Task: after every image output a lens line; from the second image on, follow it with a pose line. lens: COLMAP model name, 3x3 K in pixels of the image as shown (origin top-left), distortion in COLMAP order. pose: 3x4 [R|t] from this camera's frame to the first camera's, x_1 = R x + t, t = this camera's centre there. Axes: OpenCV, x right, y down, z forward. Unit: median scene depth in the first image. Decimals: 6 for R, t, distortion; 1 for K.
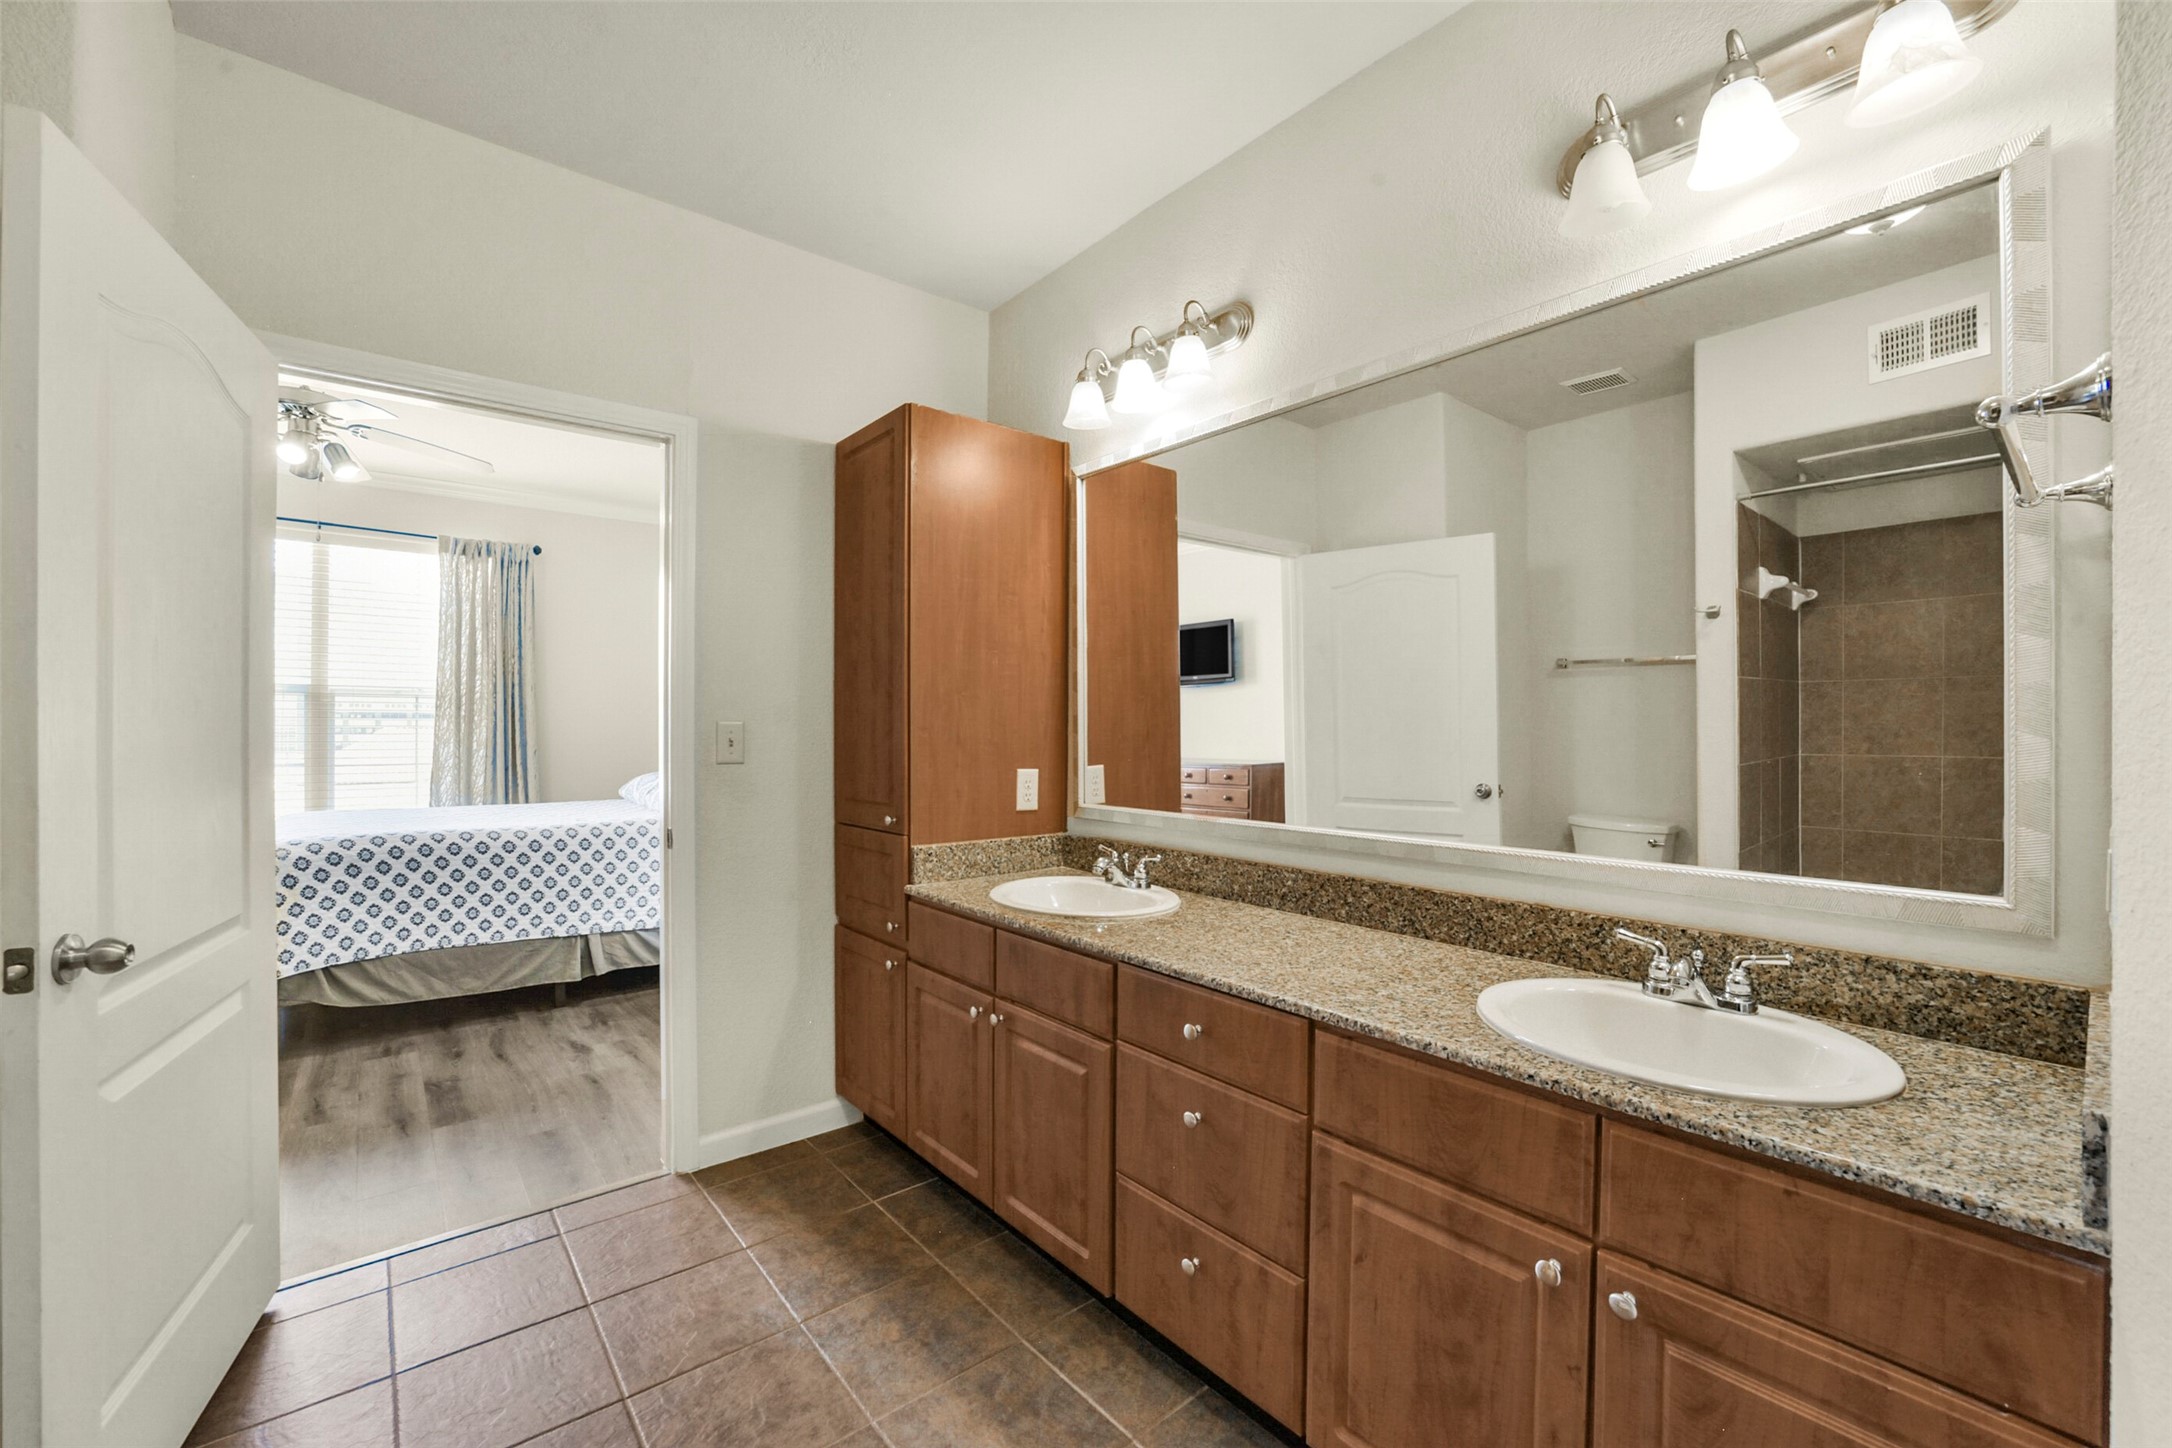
lens RADIAL K [[857.2, 0, 1086.8], [0, 857.2, 727.7], [0, 0, 1]] dist [-0.003516, -0.000139]
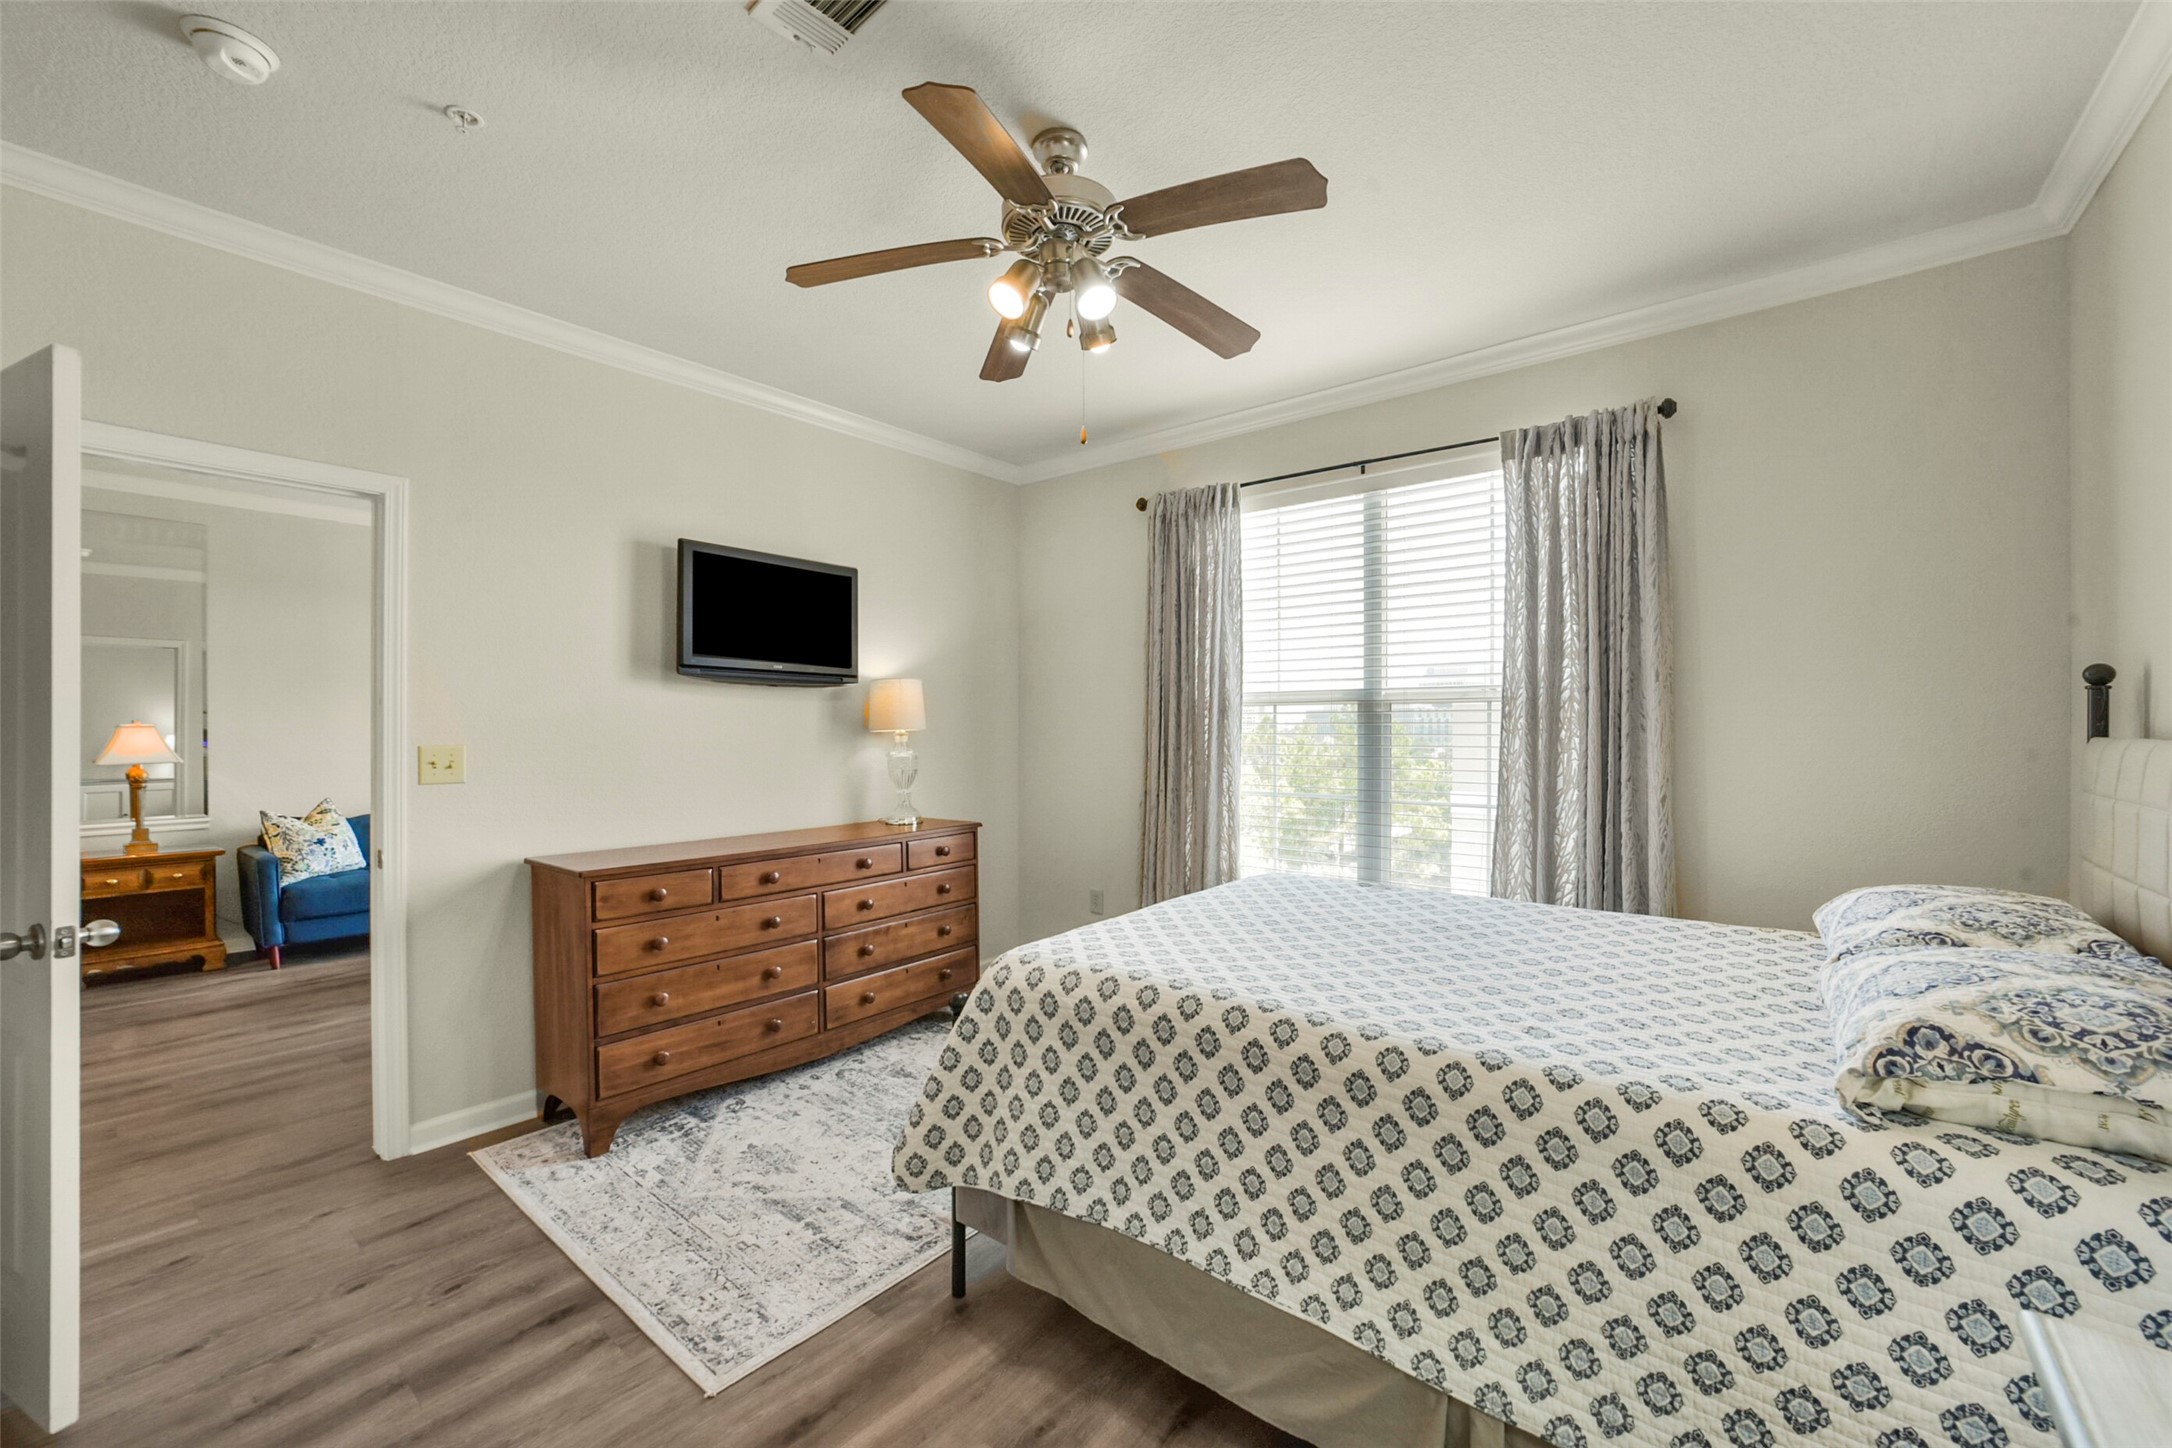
lens RADIAL K [[857.2, 0, 1076.2], [0, 857.2, 721.5], [0, 0, 1]] dist [-0.003516, -0.000139]
pose [[0.171939, -0.002524, -0.985104, -0.283411], [0.001480, 0.999996, -0.002304, -0.026817], [0.985106, -0.001062, 0.171942, 0.803183]]
